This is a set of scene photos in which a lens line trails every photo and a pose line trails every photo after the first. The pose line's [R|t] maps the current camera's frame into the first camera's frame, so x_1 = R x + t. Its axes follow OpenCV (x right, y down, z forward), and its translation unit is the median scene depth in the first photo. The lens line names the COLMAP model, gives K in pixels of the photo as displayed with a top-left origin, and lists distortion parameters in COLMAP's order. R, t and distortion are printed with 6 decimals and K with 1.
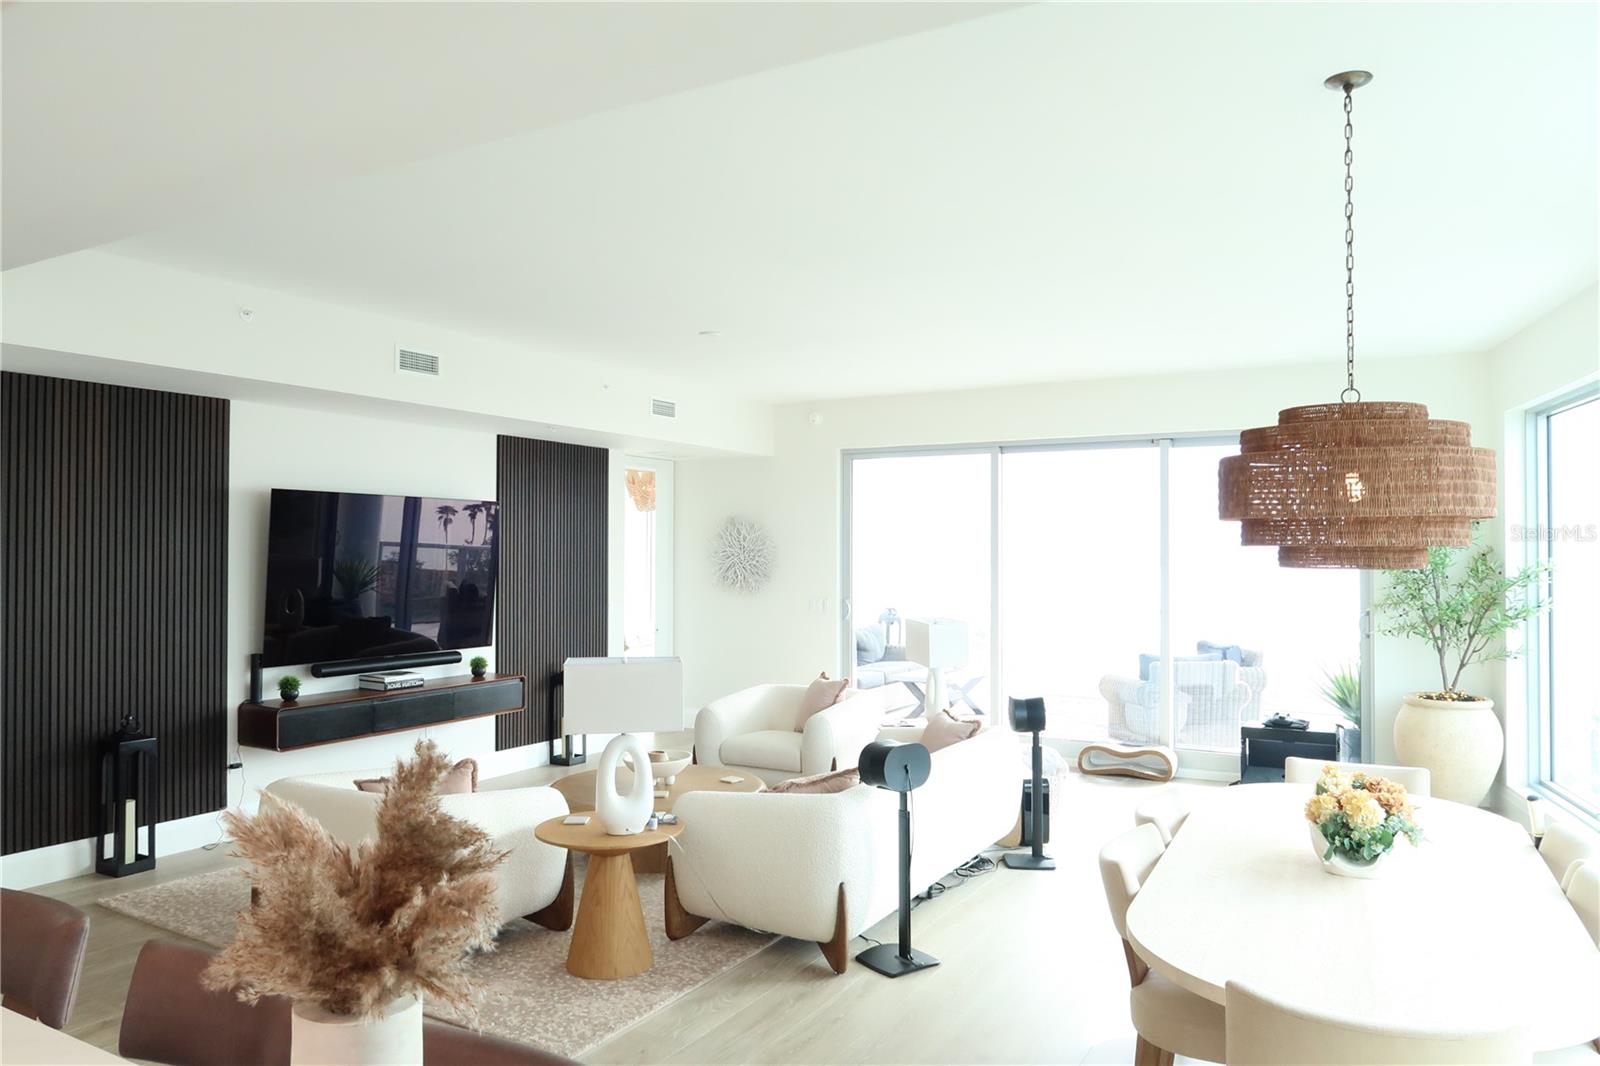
lens RADIAL K [[1104.4, 0, 785.9], [0, 1104.4, 538.3], [0, 0, 1]] dist [-0.025821, 0.010393]
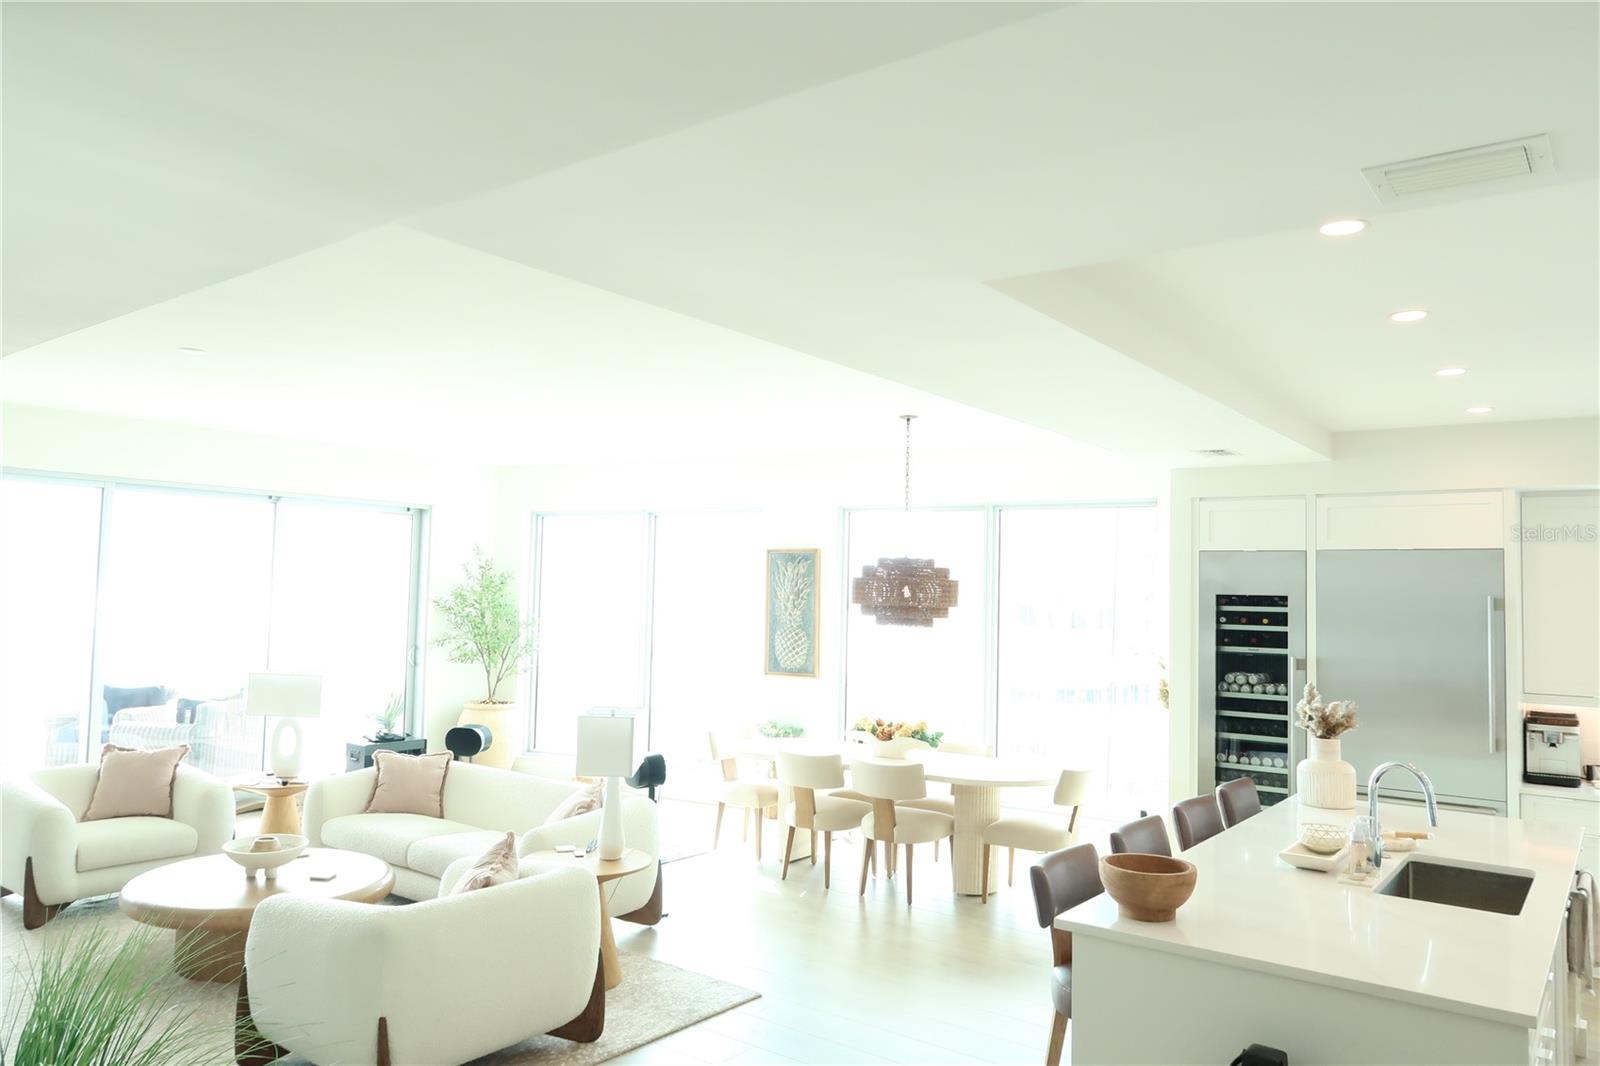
lens RADIAL K [[1104.4, 0, 792.3], [0, 1104.4, 520.5], [0, 0, 1]] dist [-0.025821, 0.010393]
pose [[0.098602, 0.070633, 0.992617, -0.885619], [-0.035366, 0.997096, -0.067439, -0.014805], [-0.994498, -0.028455, 0.100814, 0.466531]]
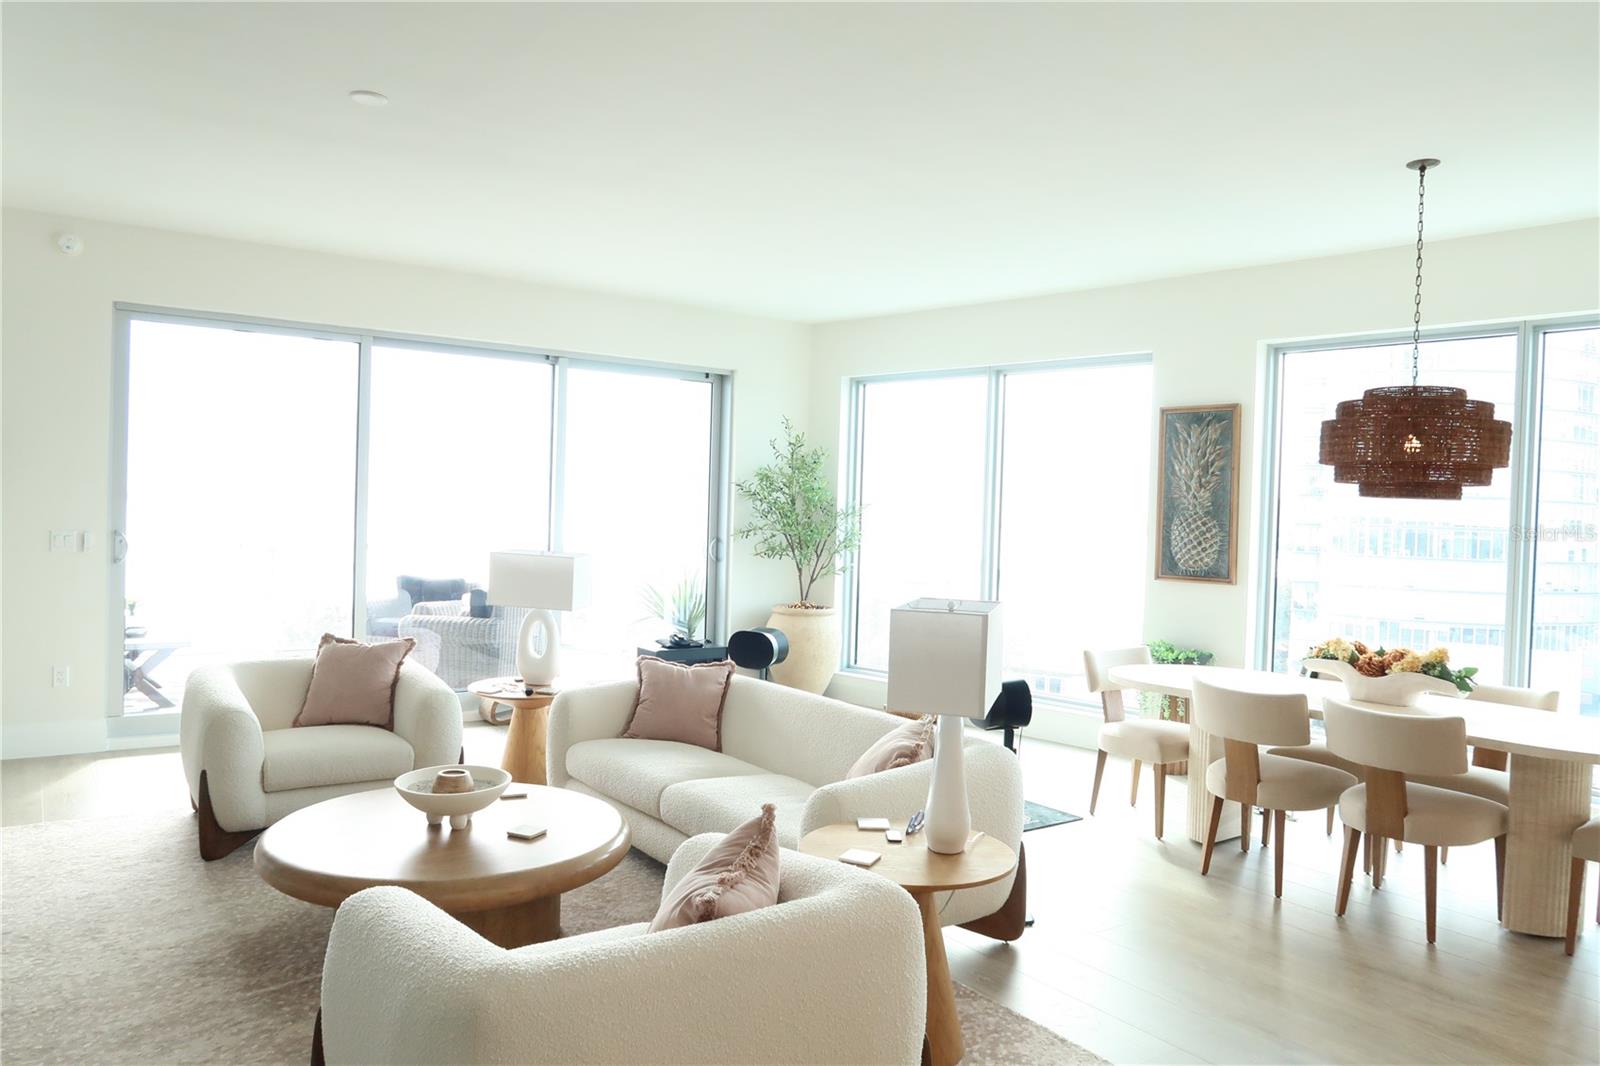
lens RADIAL K [[1104.4, 0, 796.6], [0, 1104.4, 525.9], [0, 0, 1]] dist [-0.025821, 0.010393]
pose [[0.387123, -0.000575, 0.922028, -0.564284], [-0.043379, 0.998881, 0.018837, 0.032356], [-0.921007, -0.047289, 0.386665, 0.550009]]
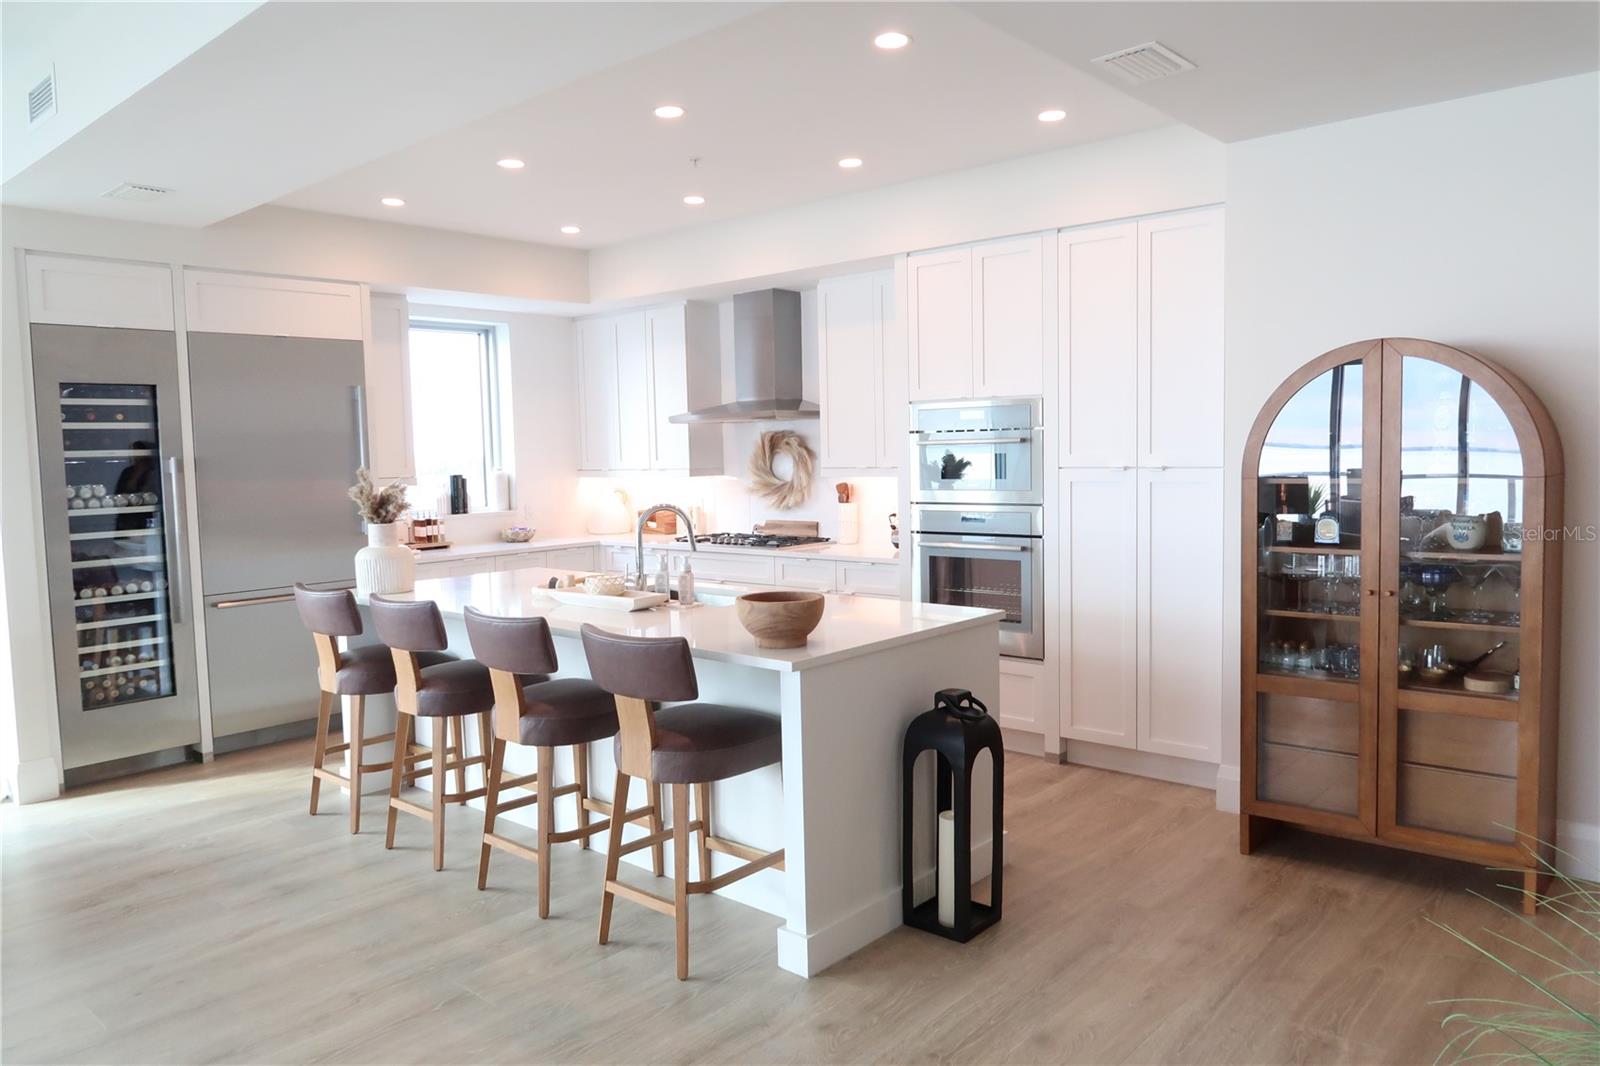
lens RADIAL K [[1104.4, 0, 788.5], [0, 1104.4, 531.1], [0, 0, 1]] dist [-0.025821, 0.010393]
pose [[-0.984810, 0.010001, 0.173349, -0.480609], [0.021885, 0.997528, 0.066782, 0.032899], [-0.172253, 0.069561, -0.982594, 0.835012]]
